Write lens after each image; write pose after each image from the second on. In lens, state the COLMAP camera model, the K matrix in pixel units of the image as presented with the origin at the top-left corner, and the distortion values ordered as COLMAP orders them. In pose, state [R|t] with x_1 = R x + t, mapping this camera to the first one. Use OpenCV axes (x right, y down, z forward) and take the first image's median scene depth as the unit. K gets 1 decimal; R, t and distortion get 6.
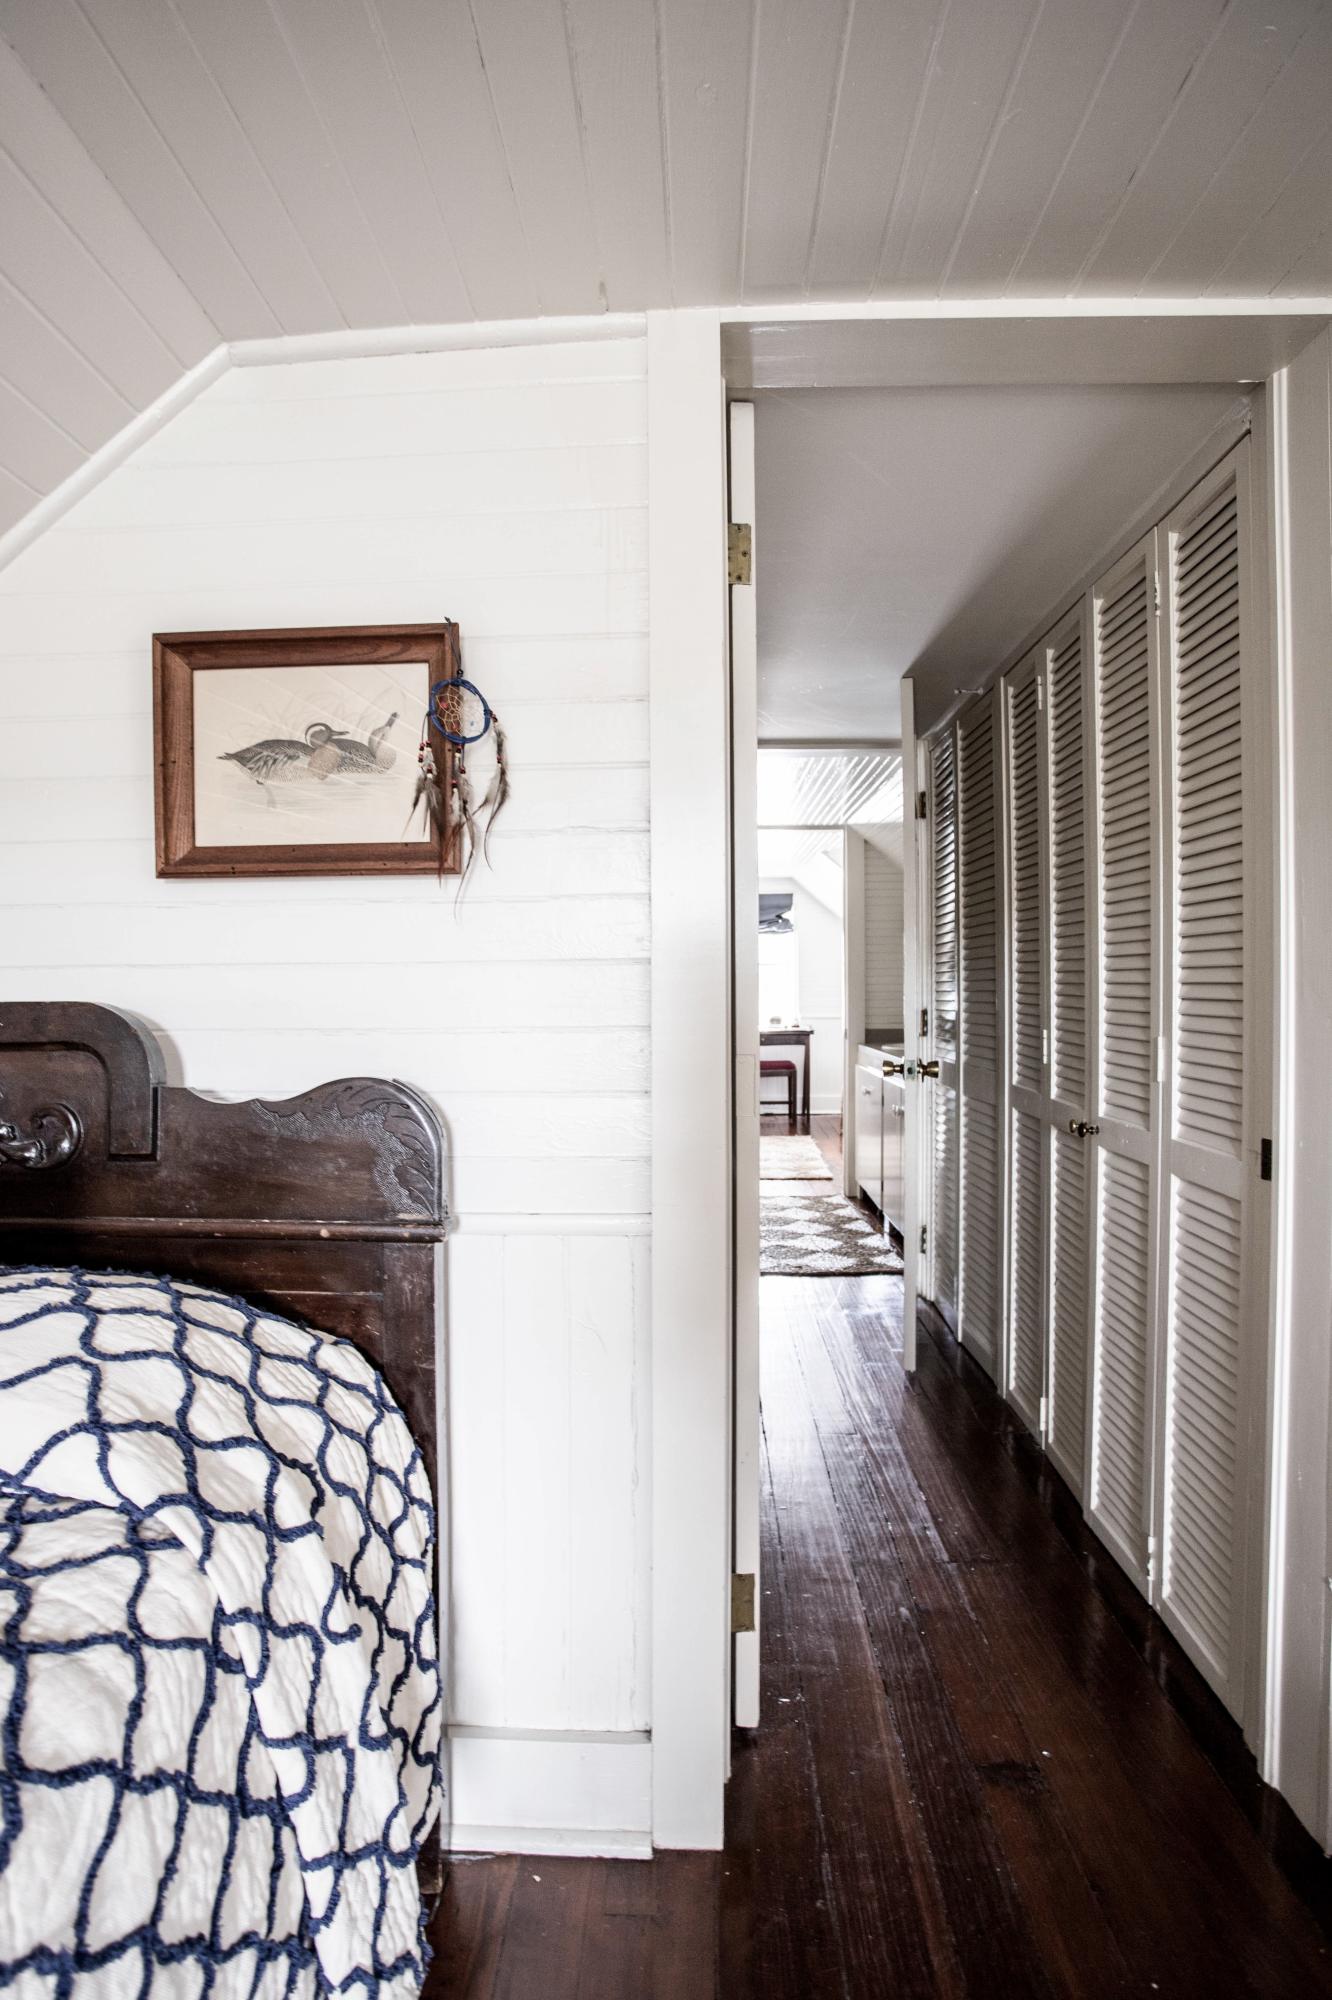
lens RADIAL K [[1028.3, 0, 666.0], [0, 1028.3, 1000.0], [0, 0, 1]] dist [-0.071056, 0.000389]
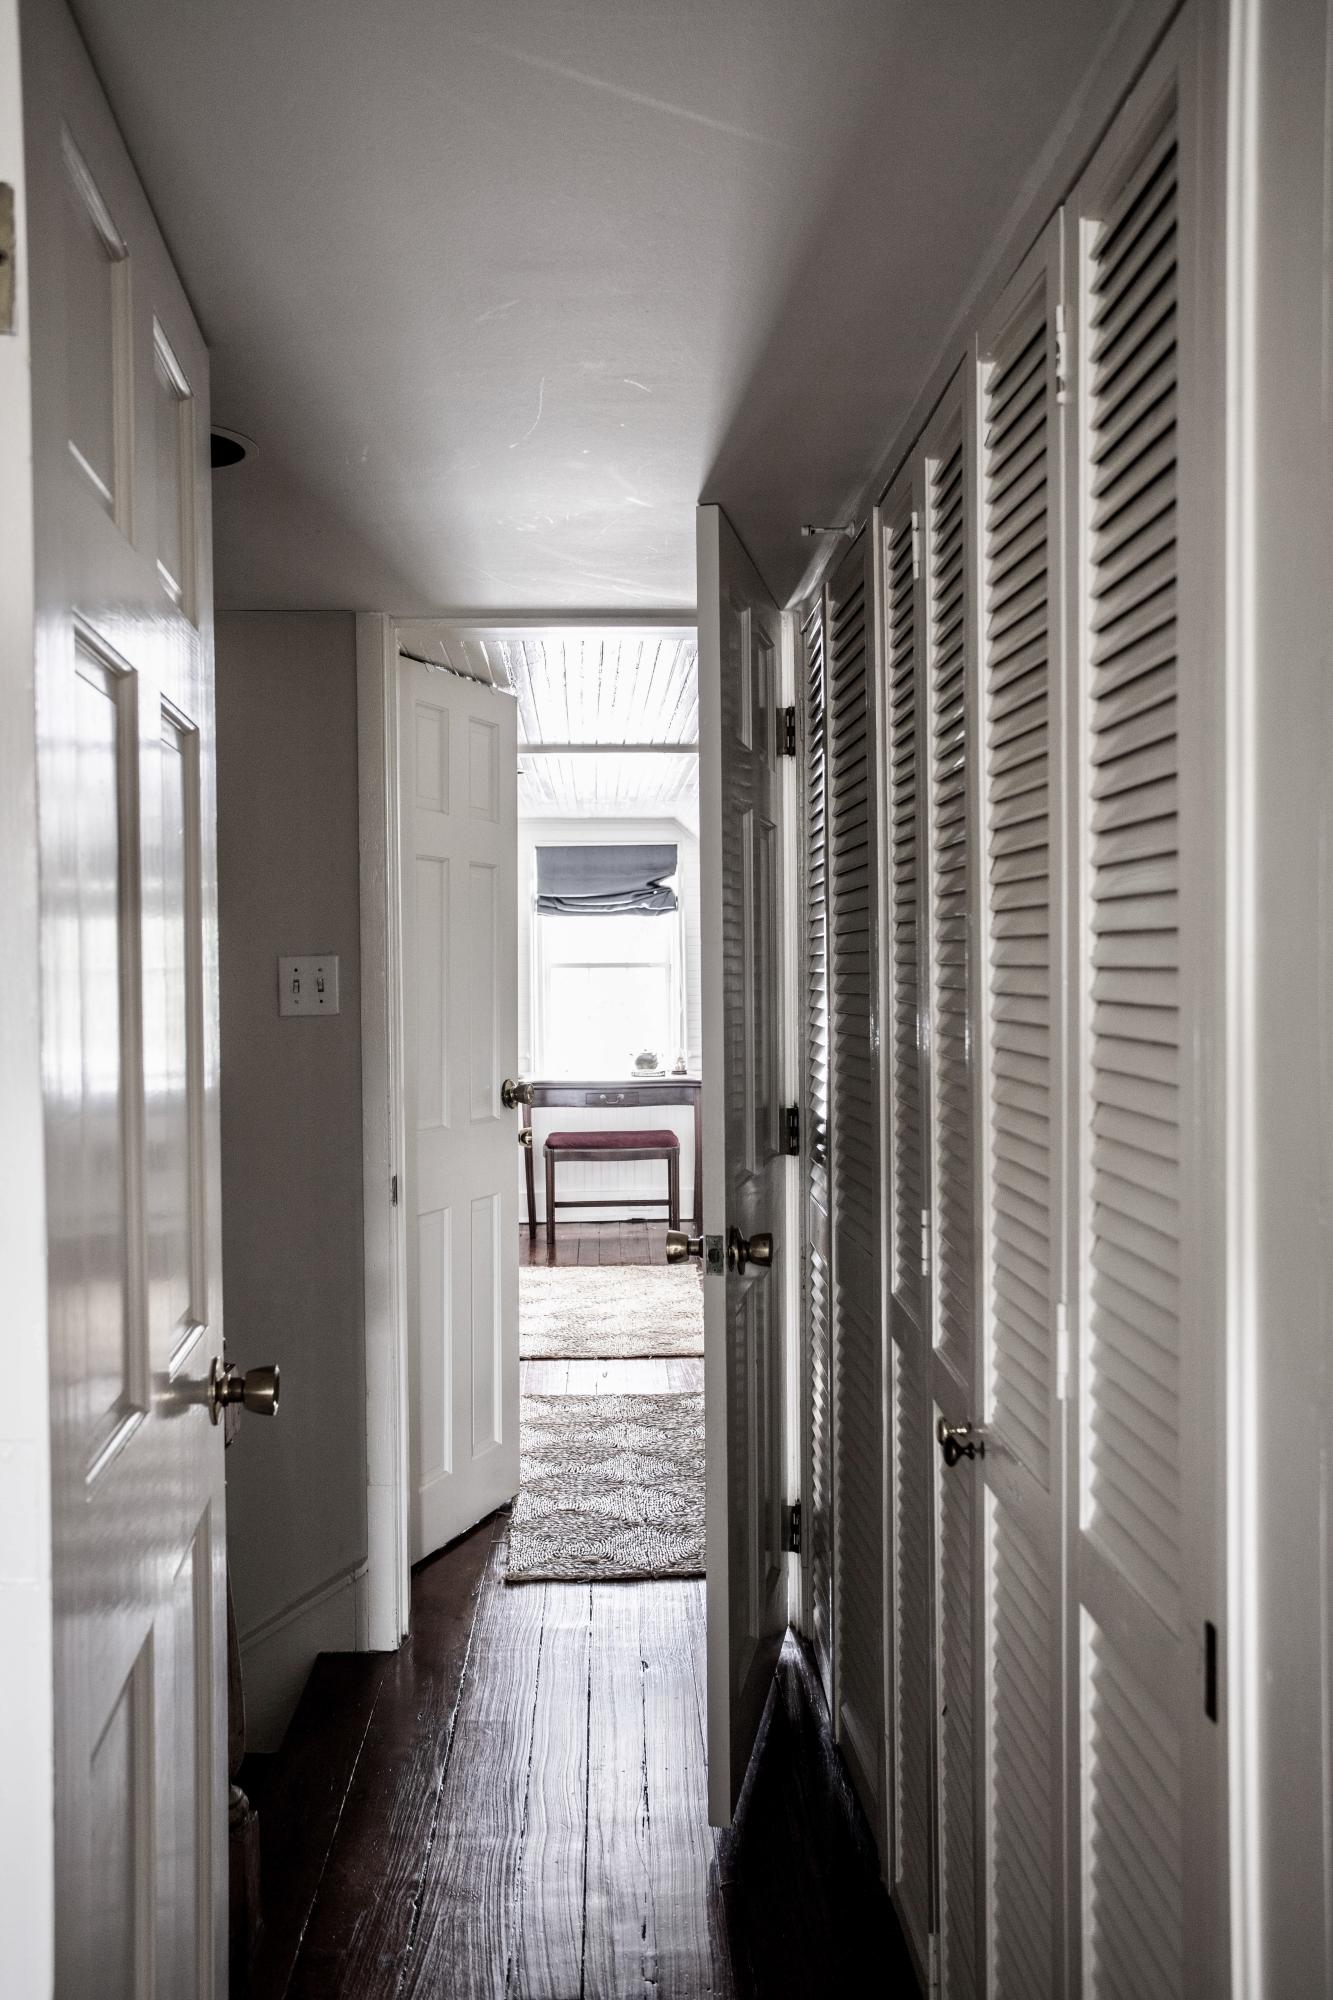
lens RADIAL K [[1712.4, 0, 666.5], [0, 1712.4, 1000.0], [0, 0, 1]] dist [-0.001272, -0.005272]
pose [[0.996032, 0.003816, 0.088914, 0.143630], [-0.003712, 0.999992, -0.001326, -0.063666], [-0.088918, 0.000990, 0.996038, 0.135455]]
